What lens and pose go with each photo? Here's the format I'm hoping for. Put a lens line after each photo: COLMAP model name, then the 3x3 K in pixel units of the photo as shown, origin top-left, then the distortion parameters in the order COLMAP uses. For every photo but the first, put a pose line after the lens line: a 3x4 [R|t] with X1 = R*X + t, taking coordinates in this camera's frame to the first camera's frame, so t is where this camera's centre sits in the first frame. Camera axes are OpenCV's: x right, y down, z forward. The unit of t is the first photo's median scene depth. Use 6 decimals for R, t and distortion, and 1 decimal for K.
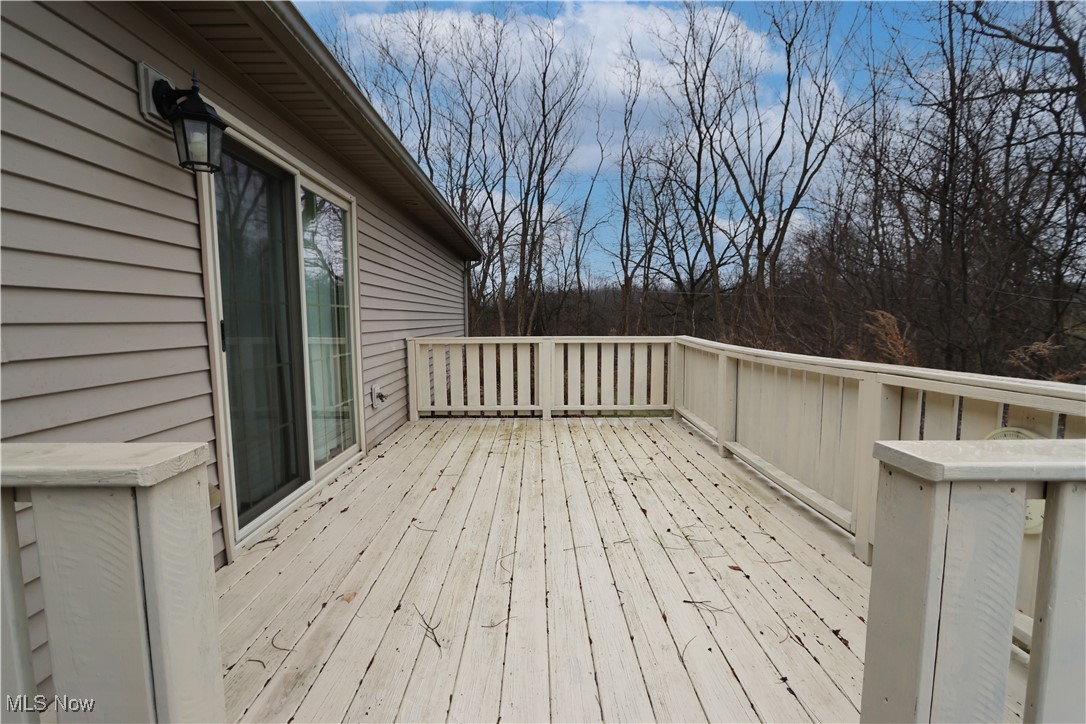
lens RADIAL K [[506.7, 0, 542.2], [0, 506.7, 379.3], [0, 0, 1]] dist [-0.017850, 0.001941]
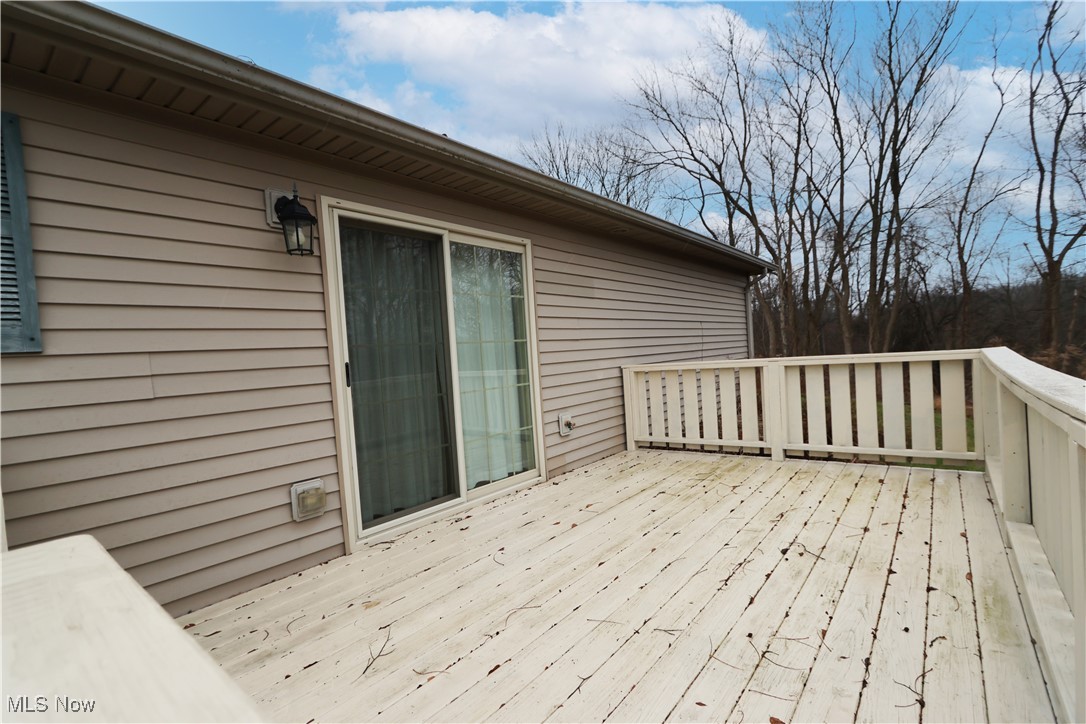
lens RADIAL K [[506.7, 0, 542.2], [0, 506.7, 379.3], [0, 0, 1]] dist [-0.017850, 0.001941]
pose [[0.769886, -0.018501, -0.637913, 0.307781], [-0.012295, 0.998964, -0.043812, -0.012703], [0.638063, 0.041573, 0.768861, 0.173970]]
